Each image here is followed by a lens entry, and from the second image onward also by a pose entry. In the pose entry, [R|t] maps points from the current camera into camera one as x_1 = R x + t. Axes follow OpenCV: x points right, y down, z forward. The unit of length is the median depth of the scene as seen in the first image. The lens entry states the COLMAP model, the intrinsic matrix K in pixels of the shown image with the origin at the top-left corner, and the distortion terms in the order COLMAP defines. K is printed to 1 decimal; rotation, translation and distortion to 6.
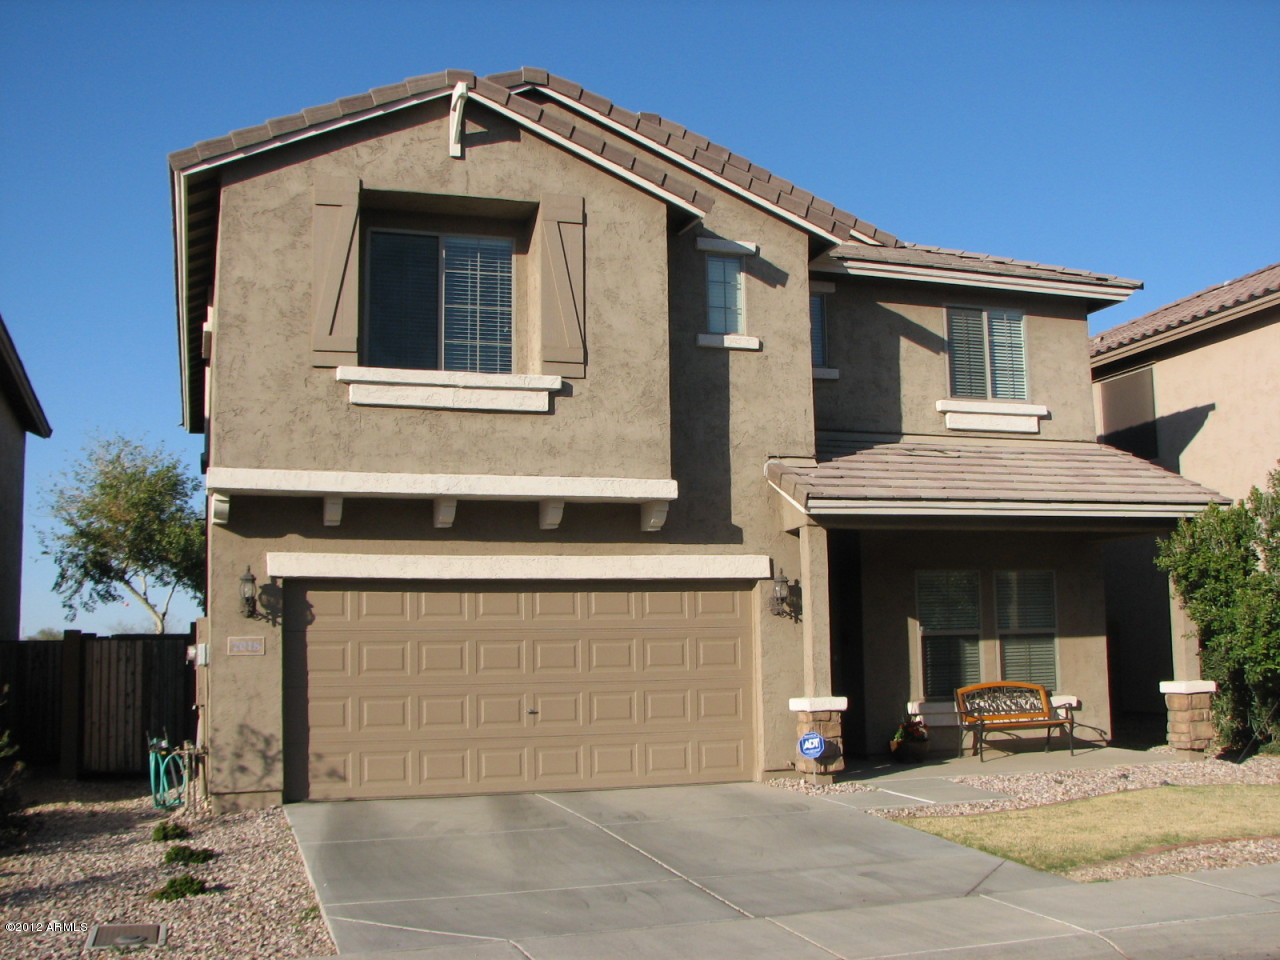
lens RADIAL K [[1384.9, 0, 640.0], [0, 1384.9, 480.0], [0, 0, 1]] dist [-0.192969, 0.281950]
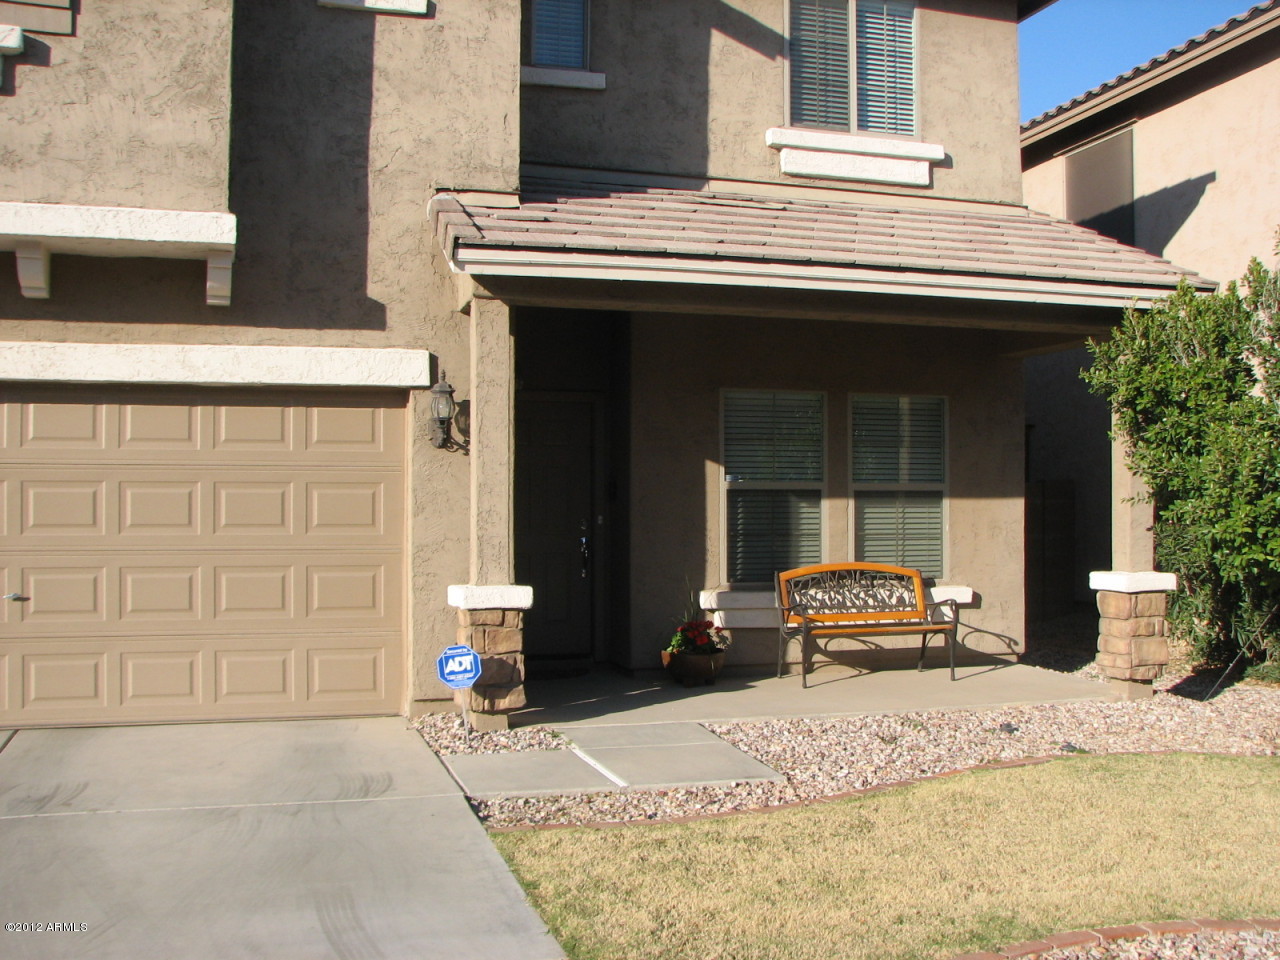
lens RADIAL K [[1384.9, 0, 640.0], [0, 1384.9, 480.0], [0, 0, 1]] dist [-0.192969, 0.281950]
pose [[0.999650, 0.018331, -0.019071, 0.198898], [-0.016240, 0.994386, 0.104561, 0.046658], [0.020881, -0.104214, 0.994336, 0.392868]]
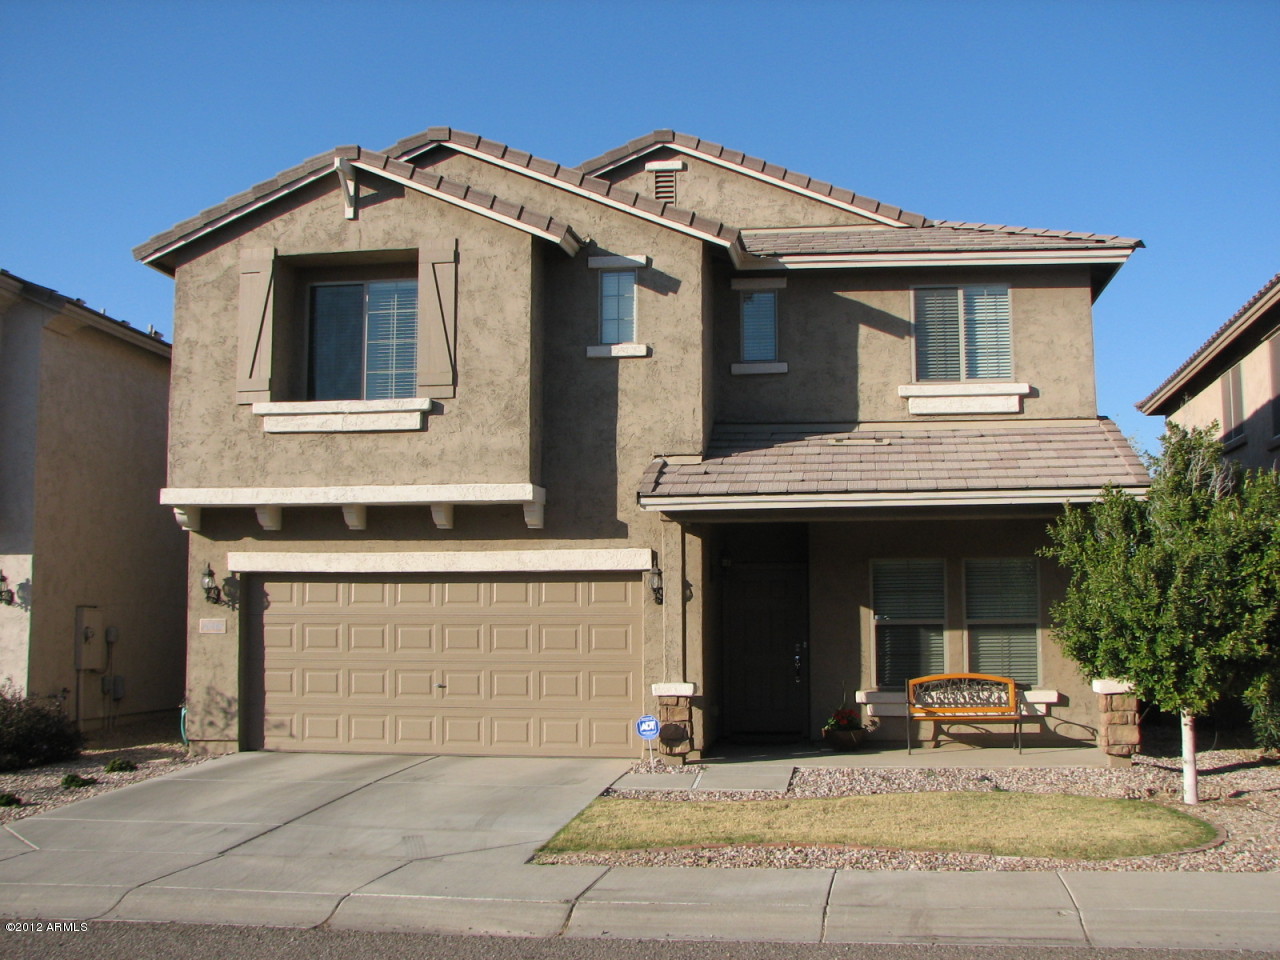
lens RADIAL K [[1384.9, 0, 640.0], [0, 1384.9, 480.0], [0, 0, 1]] dist [-0.192969, 0.281950]
pose [[0.893498, -0.031690, -0.447947, 0.567425], [0.041427, 0.999070, 0.011952, -0.011745], [0.447152, -0.029236, 0.893980, 0.039441]]
